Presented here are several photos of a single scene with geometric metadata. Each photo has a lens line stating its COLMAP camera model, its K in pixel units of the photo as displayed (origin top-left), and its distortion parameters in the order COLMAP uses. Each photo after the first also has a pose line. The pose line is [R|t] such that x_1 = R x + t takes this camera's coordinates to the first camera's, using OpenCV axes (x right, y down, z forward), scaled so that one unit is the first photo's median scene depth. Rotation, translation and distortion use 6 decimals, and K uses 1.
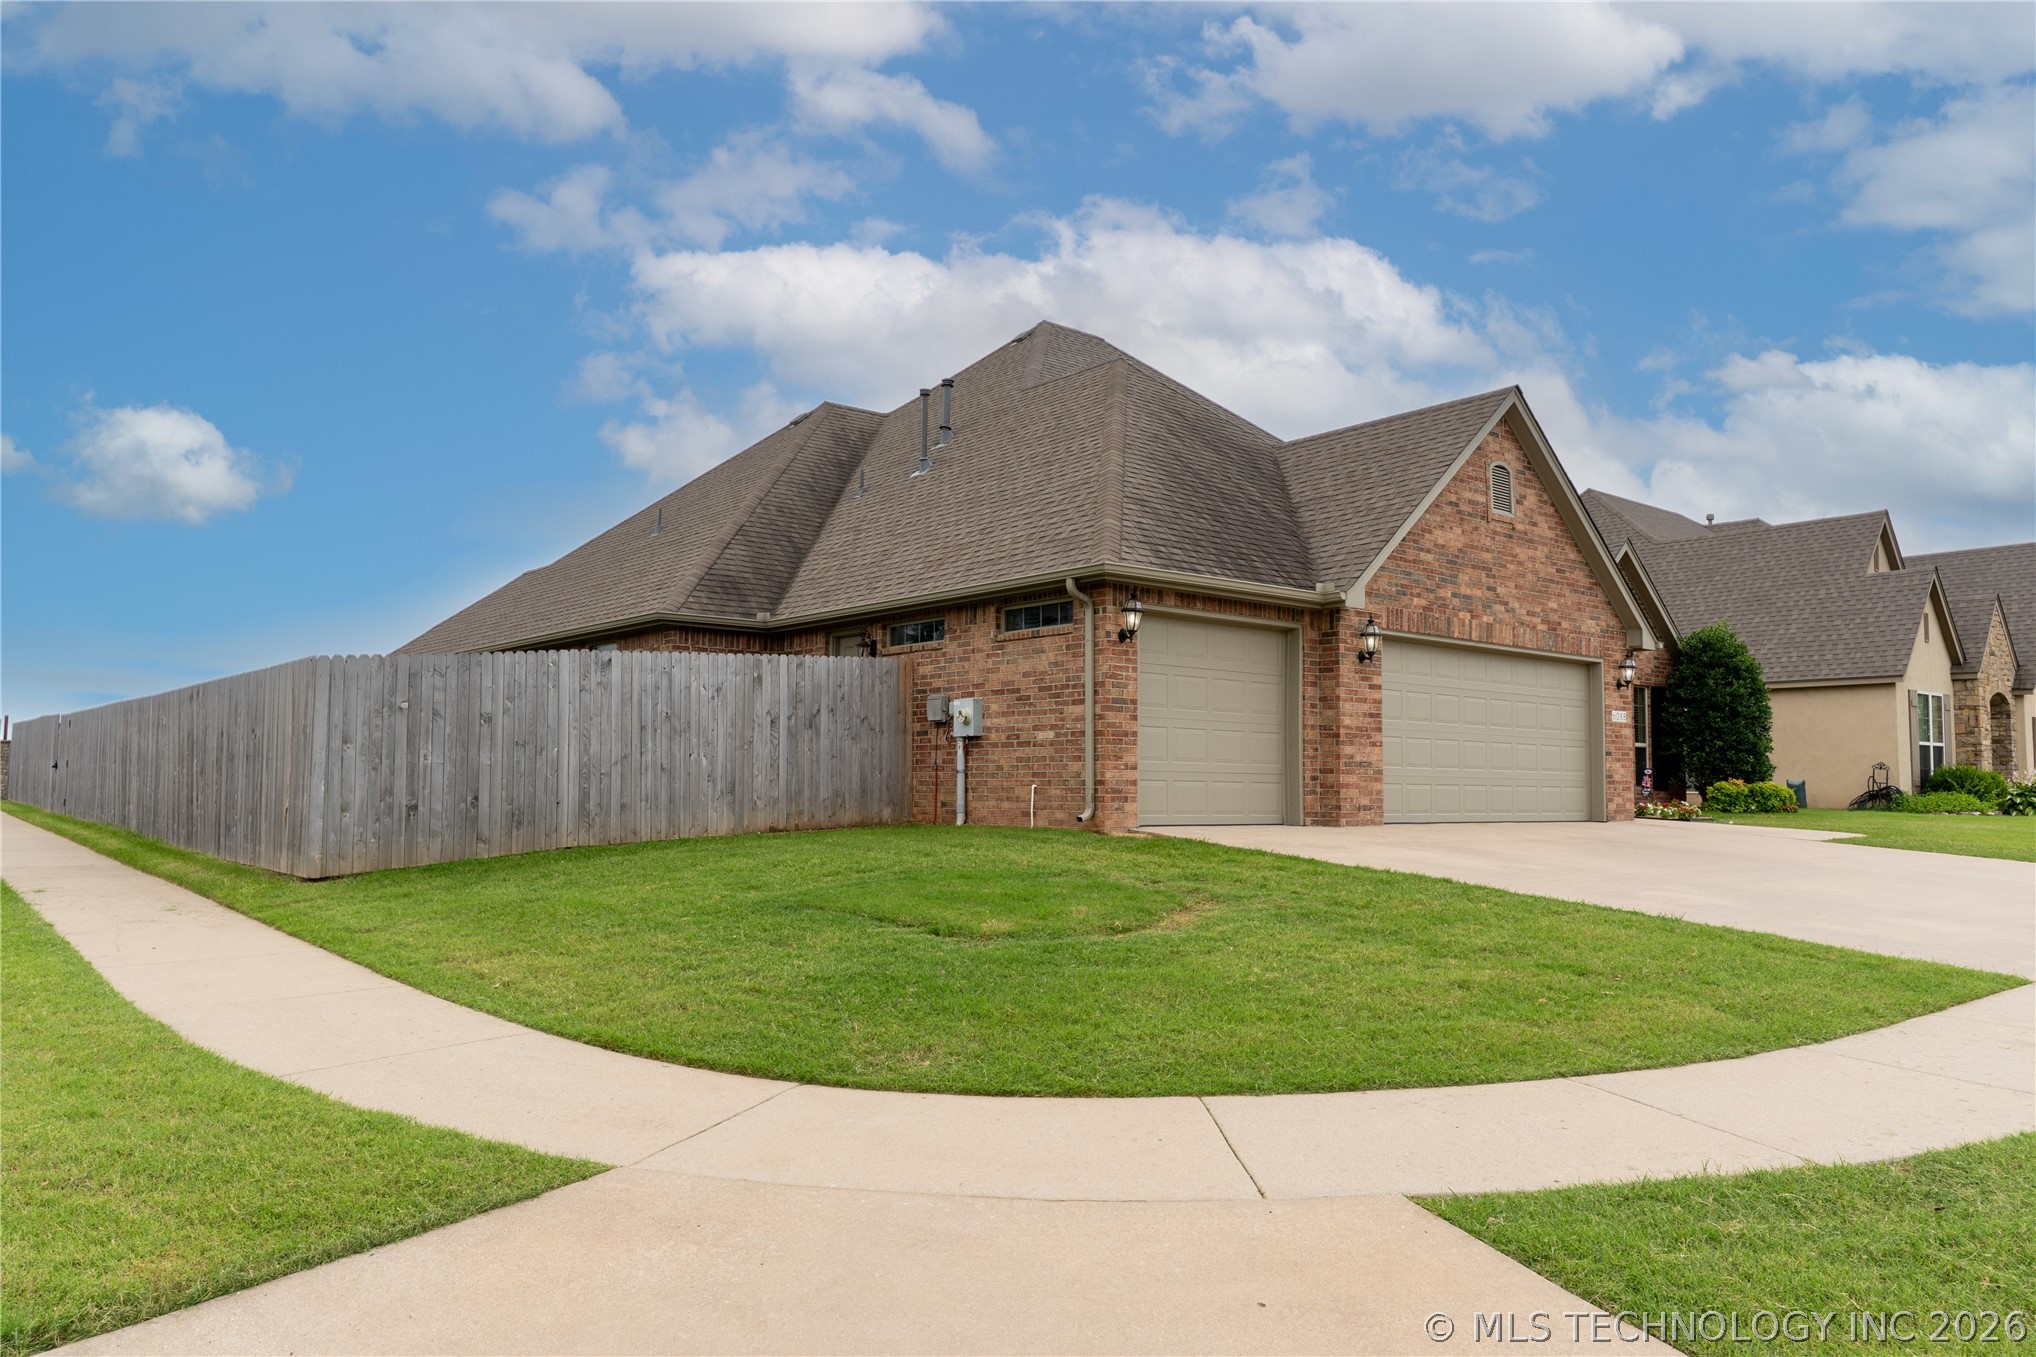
lens RADIAL K [[1469.9, 0, 1018.0], [0, 1469.9, 678.5], [0, 0, 1]] dist [-0.009250, -0.001333]
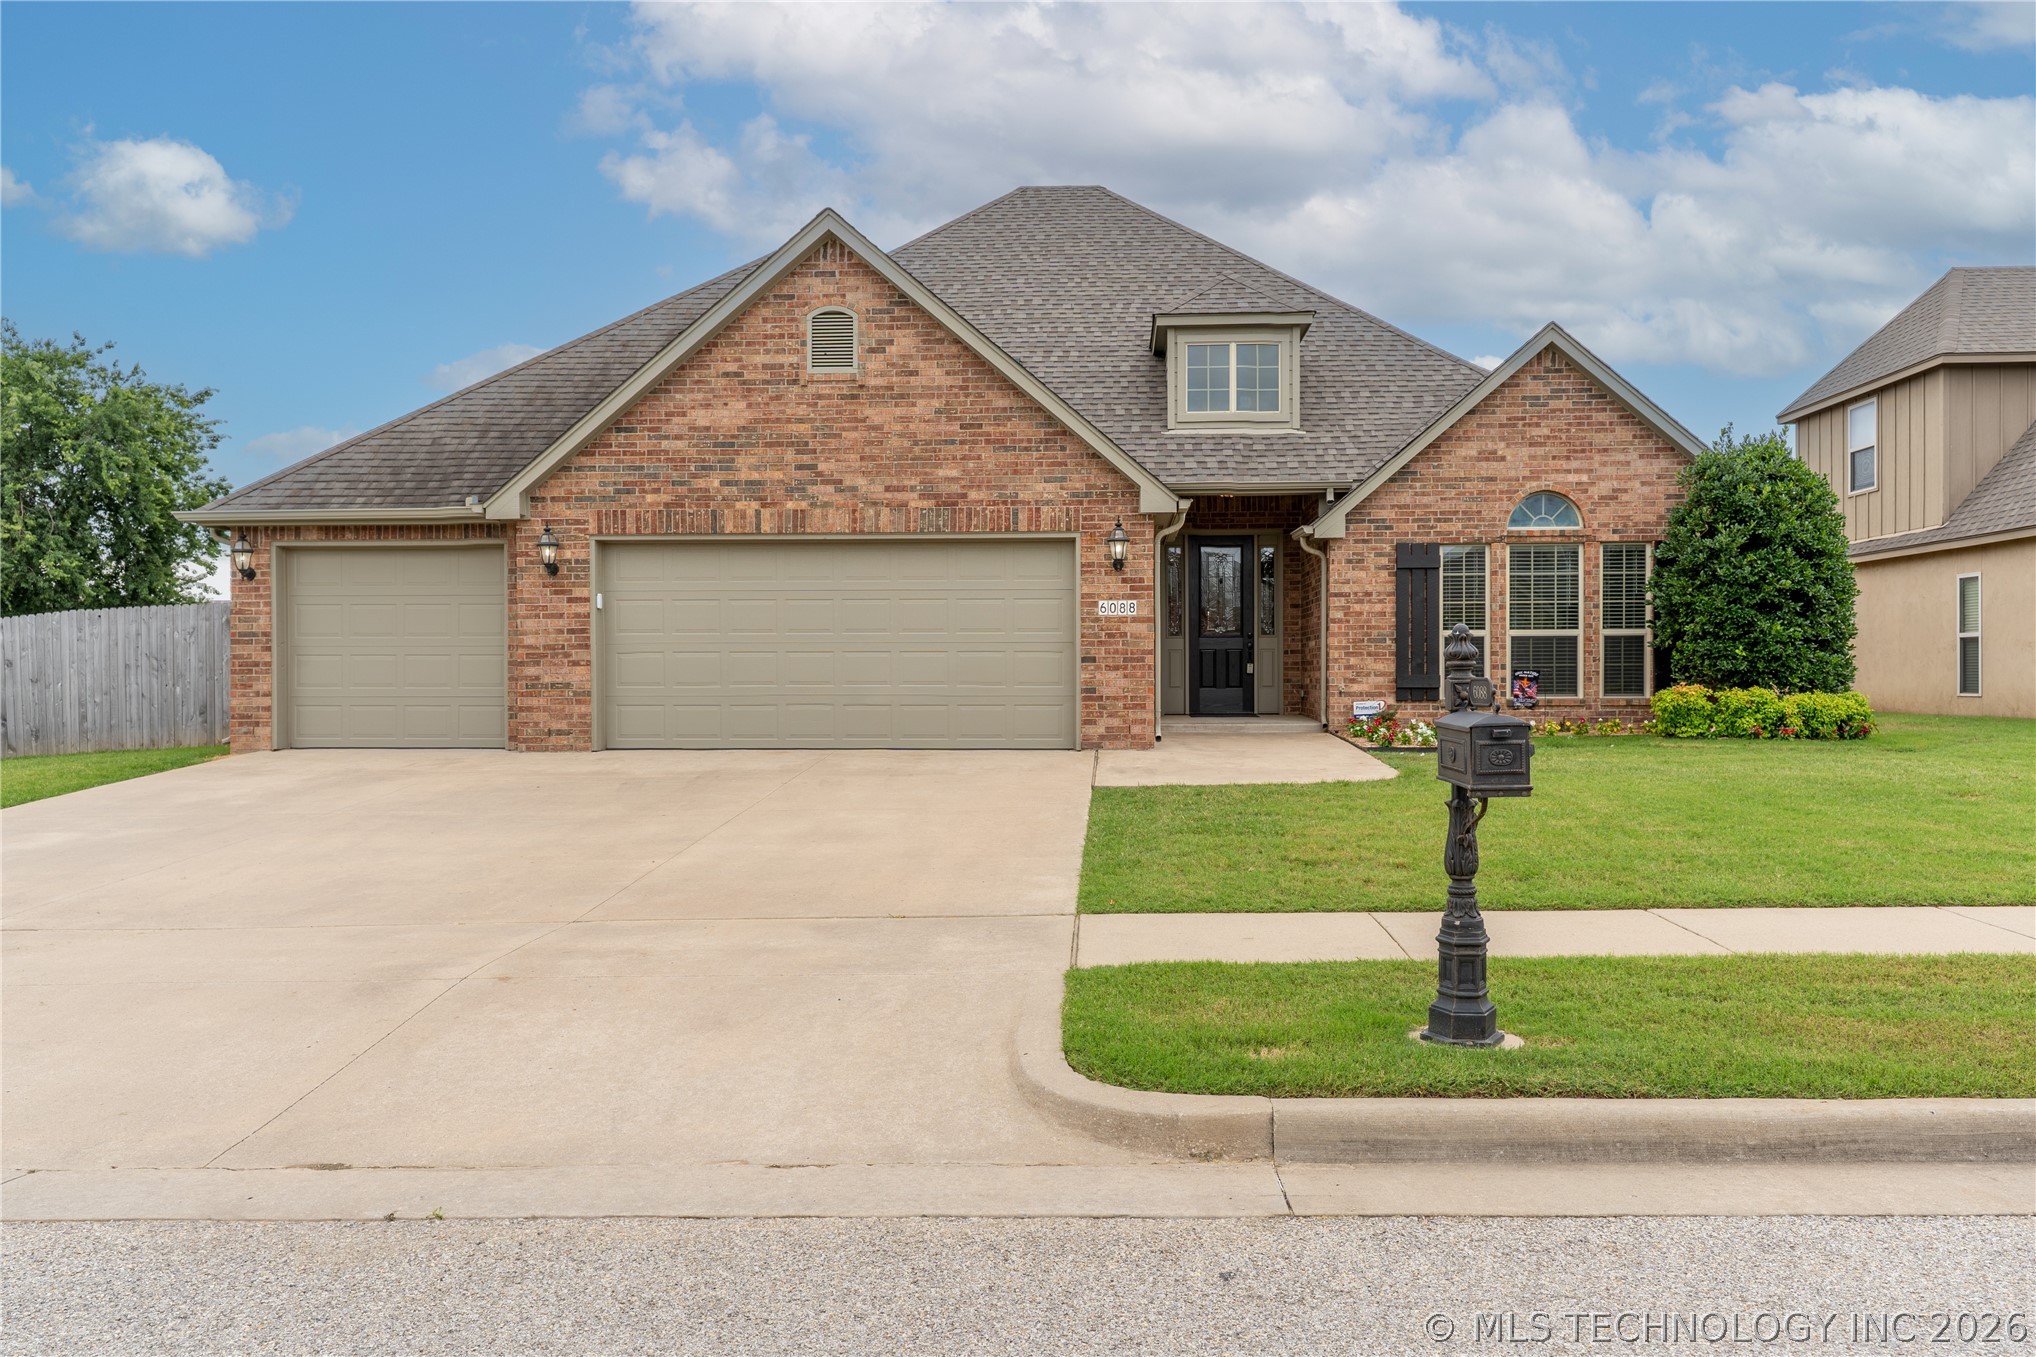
lens RADIAL K [[1469.9, 0, 1018.0], [0, 1469.9, 678.5], [0, 0, 1]] dist [-0.009250, -0.001333]
pose [[0.727248, -0.010826, -0.686289, 1.068738], [0.062860, 0.996724, 0.050889, 0.024862], [0.683490, -0.080149, 0.725546, 0.520033]]
